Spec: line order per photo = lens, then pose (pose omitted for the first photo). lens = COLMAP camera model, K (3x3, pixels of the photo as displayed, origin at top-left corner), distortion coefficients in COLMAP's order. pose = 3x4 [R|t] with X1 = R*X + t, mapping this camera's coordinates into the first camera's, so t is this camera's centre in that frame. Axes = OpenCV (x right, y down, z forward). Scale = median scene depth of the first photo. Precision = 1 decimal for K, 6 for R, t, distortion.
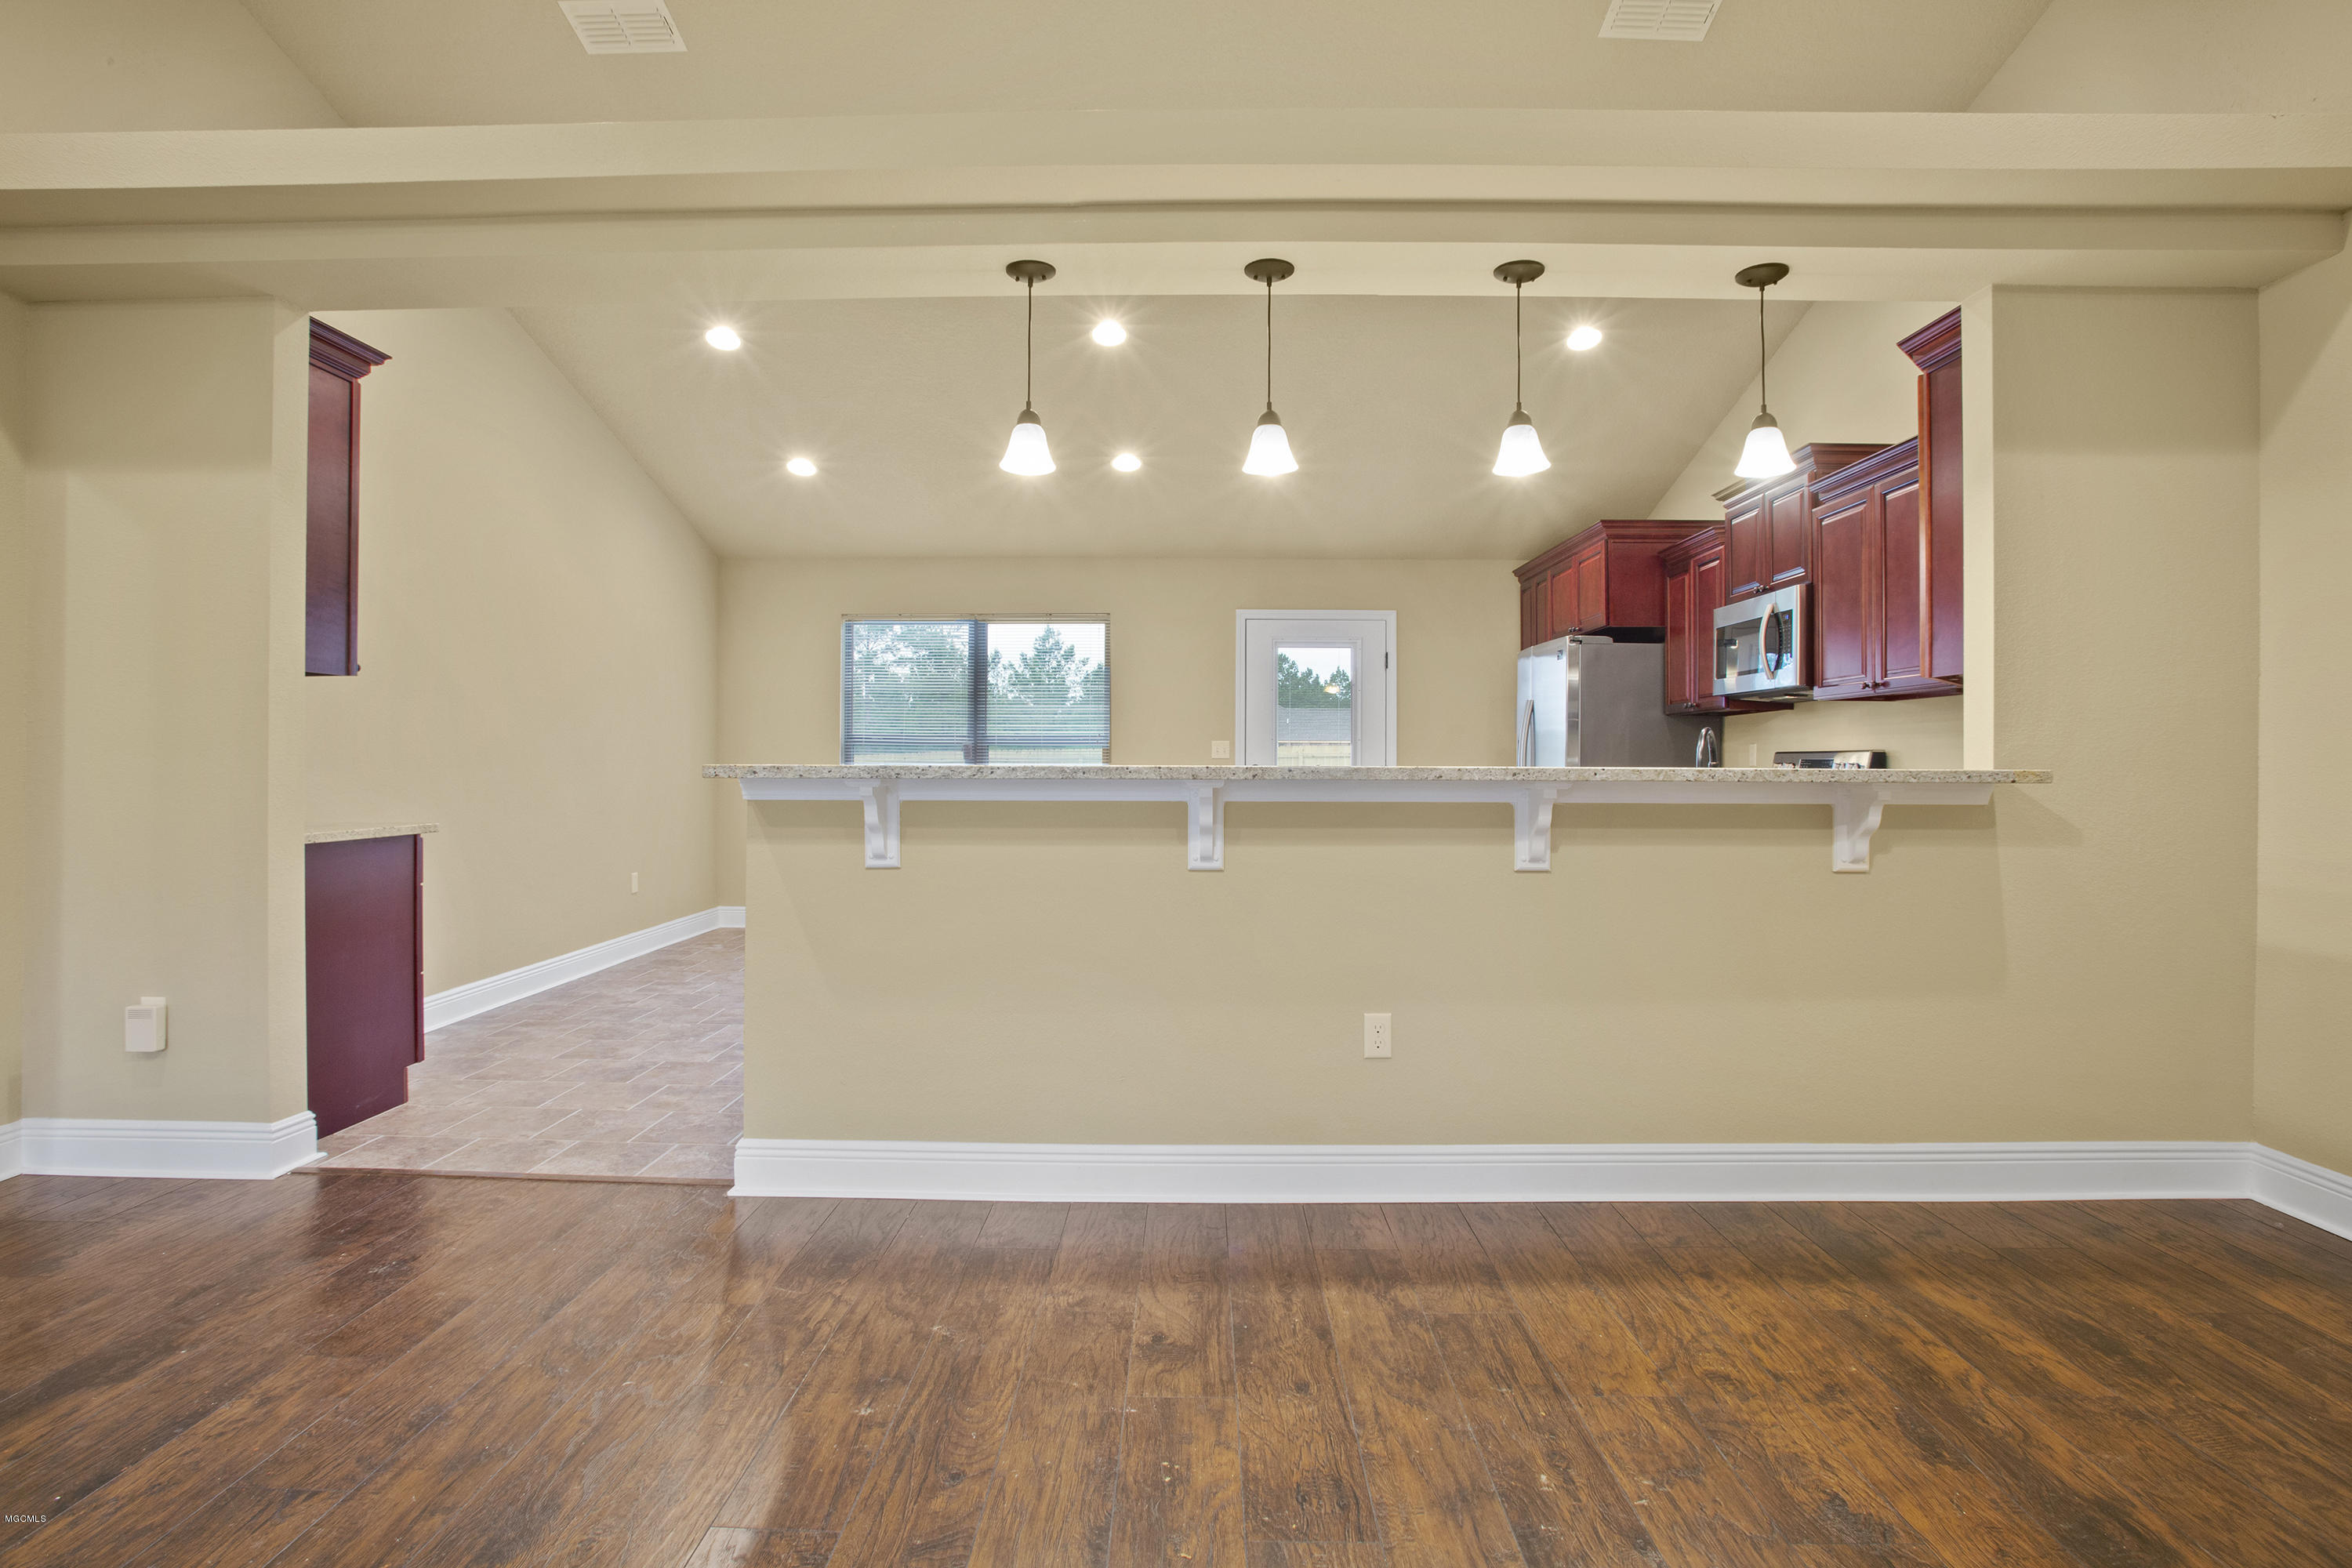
lens RADIAL K [[1107.1, 0, 1216.1], [0, 1107.1, 769.4], [0, 0, 1]] dist [-0.068480, 0.023432]
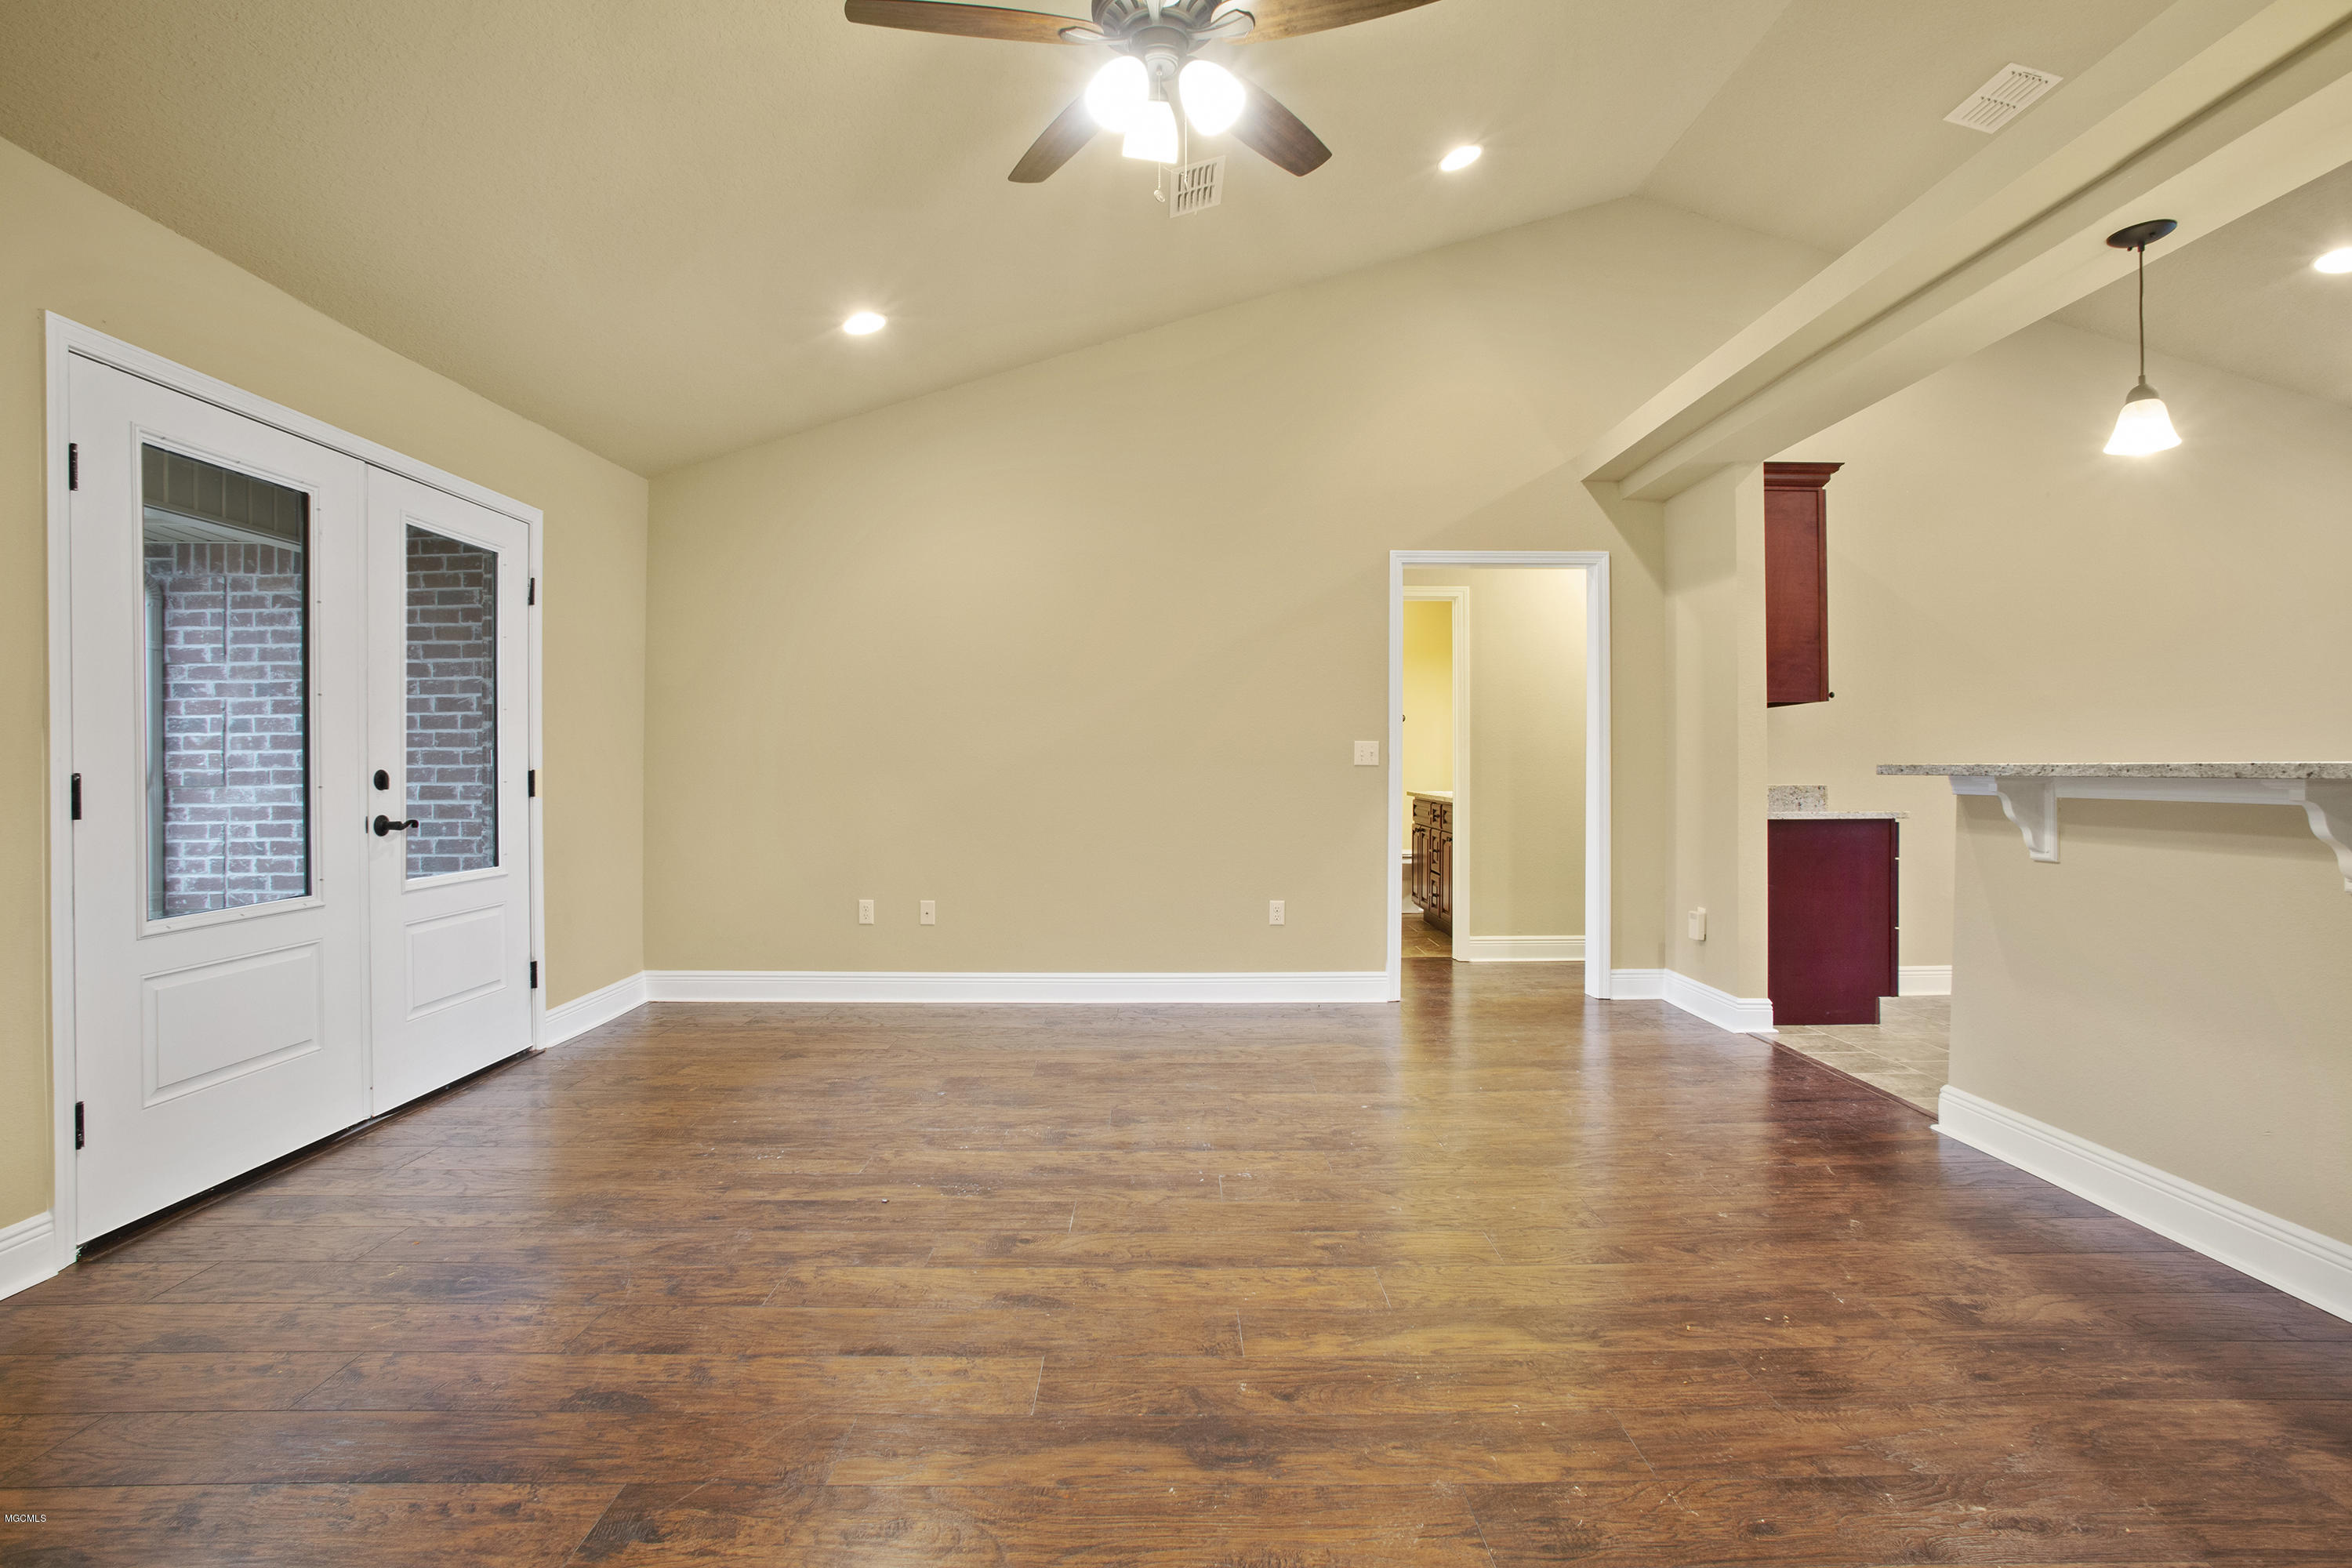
lens RADIAL K [[1201.3, 0, 1139.7], [0, 1201.3, 783.1], [0, 0, 1]] dist [-0.072369, 0.036609]
pose [[-0.009337, 0.007051, -0.999932, 0.783121], [-0.000125, 0.999975, 0.007052, 0.018993], [0.999956, 0.000191, -0.009336, 0.173338]]
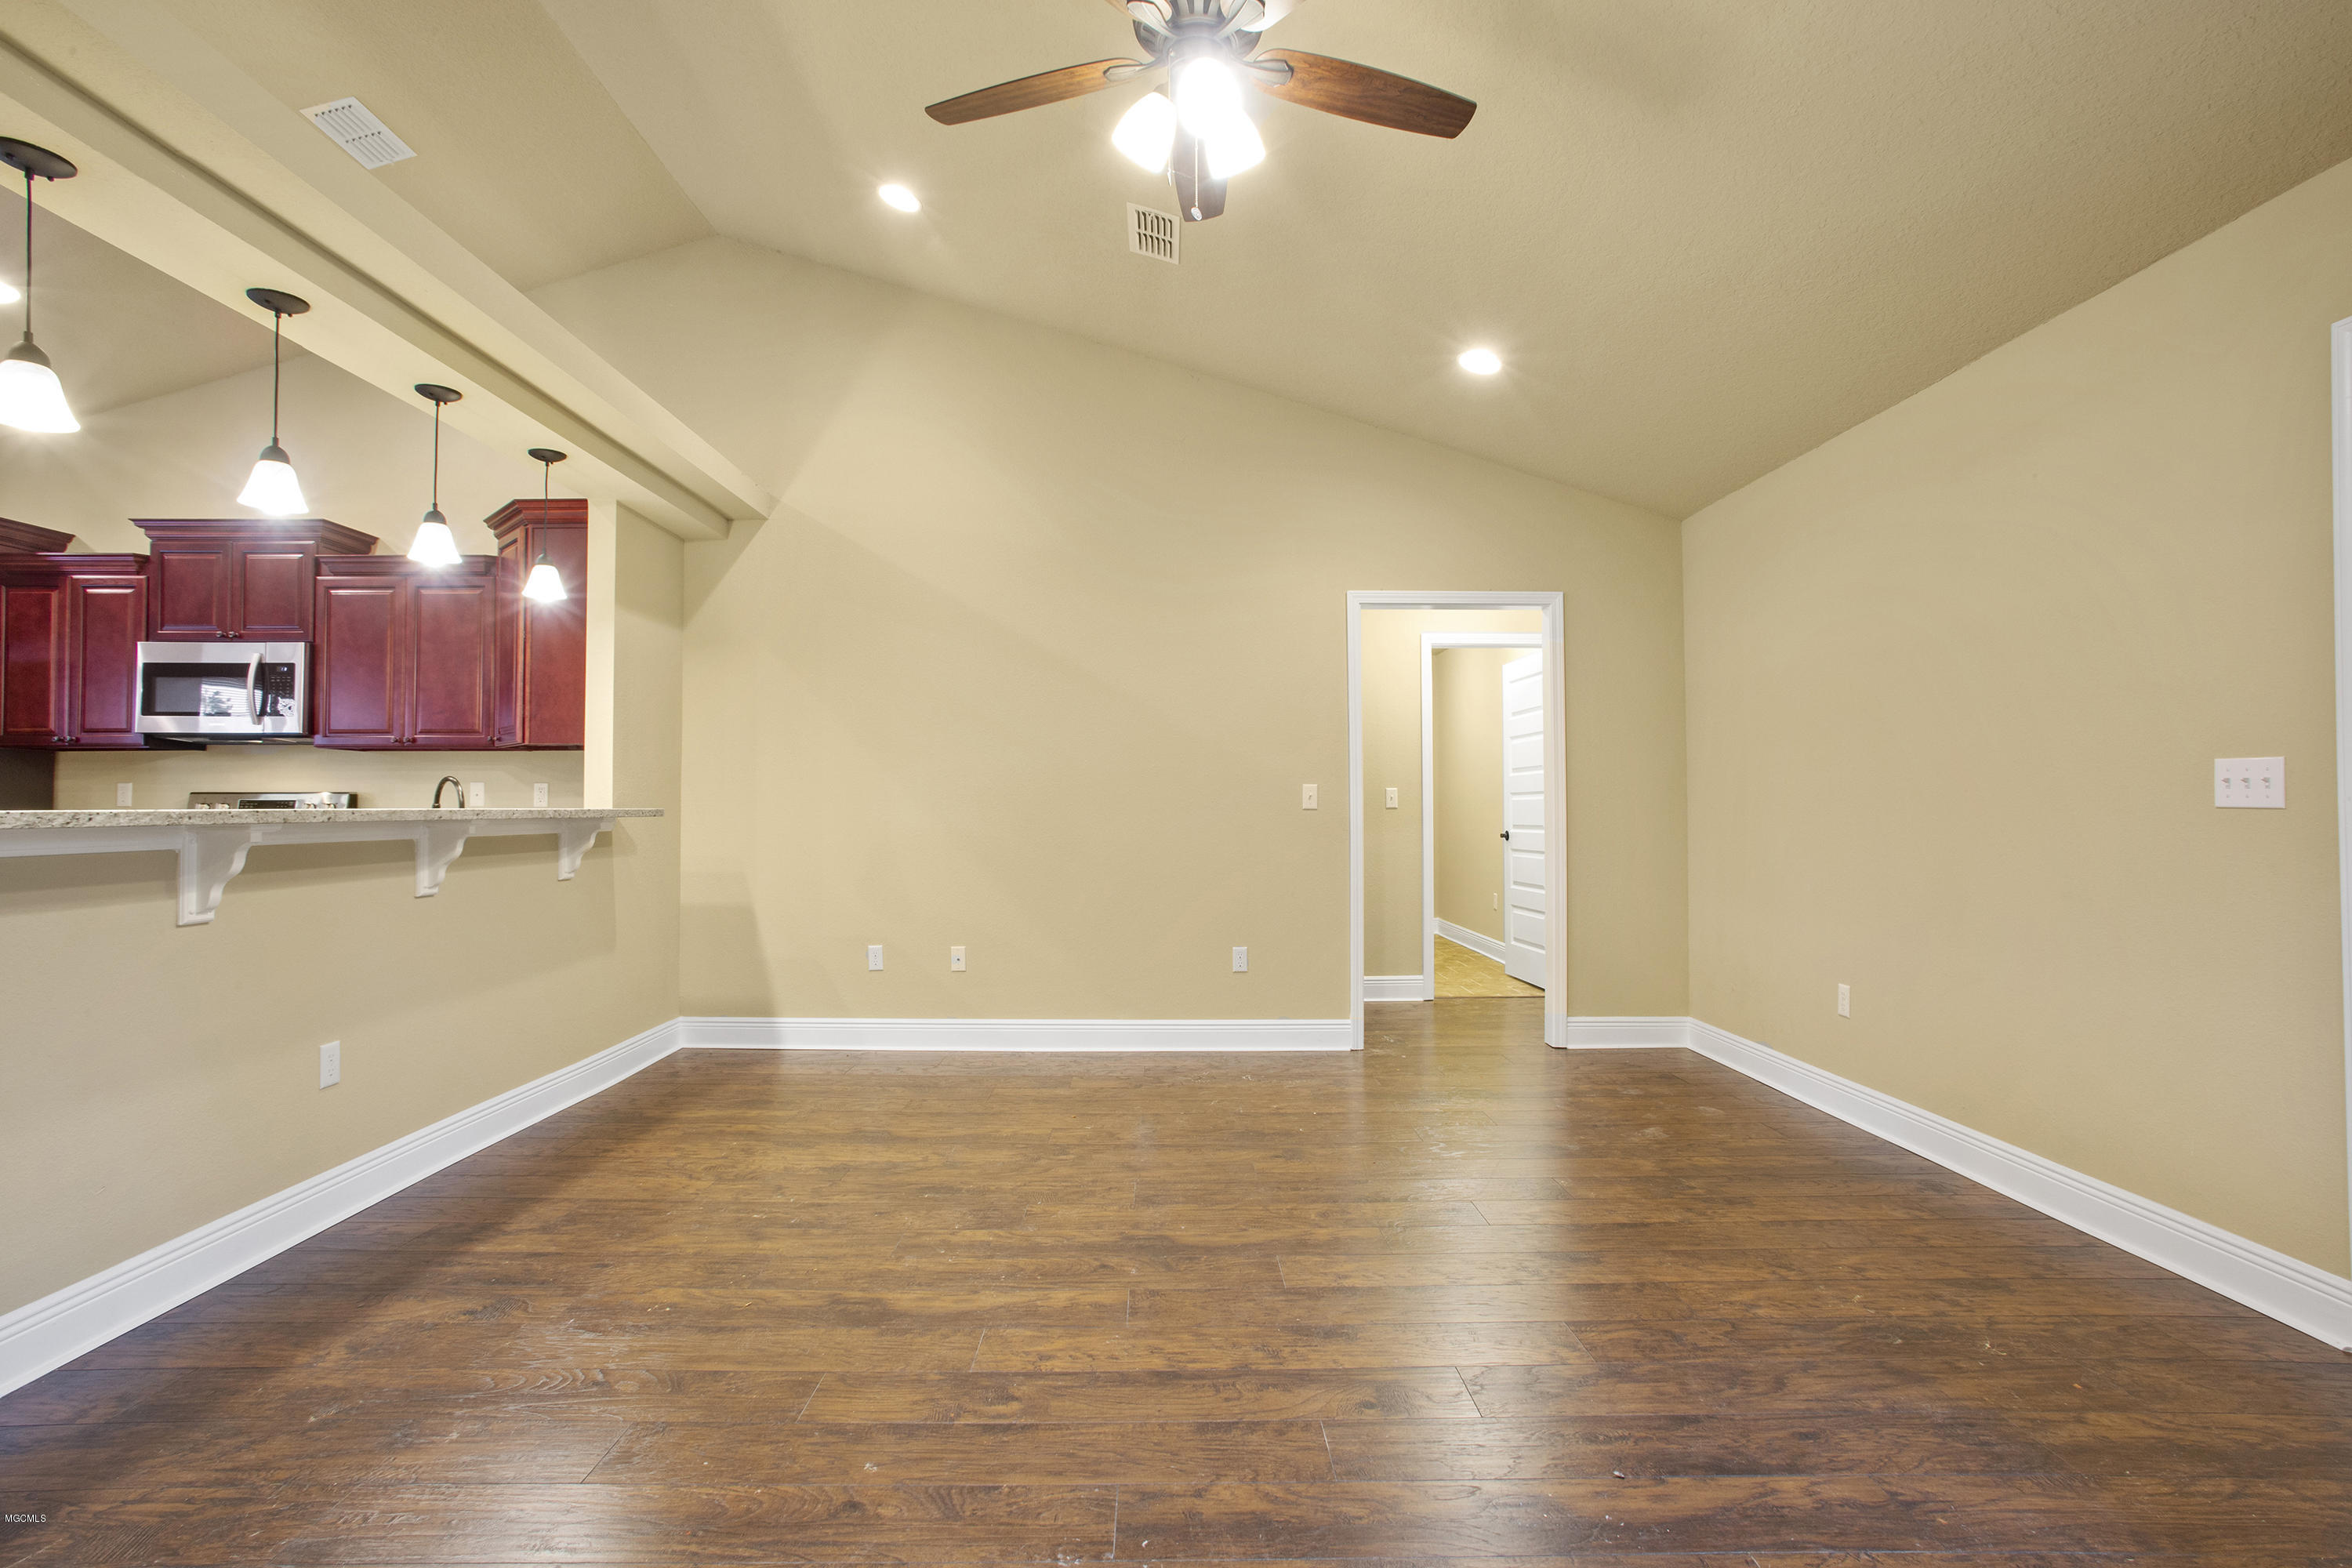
lens RADIAL K [[1145.5, 0, 1127.2], [0, 1145.5, 785.3], [0, 0, 1]] dist [-0.066243, 0.044041]
pose [[0.016763, 0.014465, 0.999755, -0.921320], [0.004126, 0.999886, -0.014536, -0.006994], [-0.999851, 0.004369, 0.016701, 0.217930]]
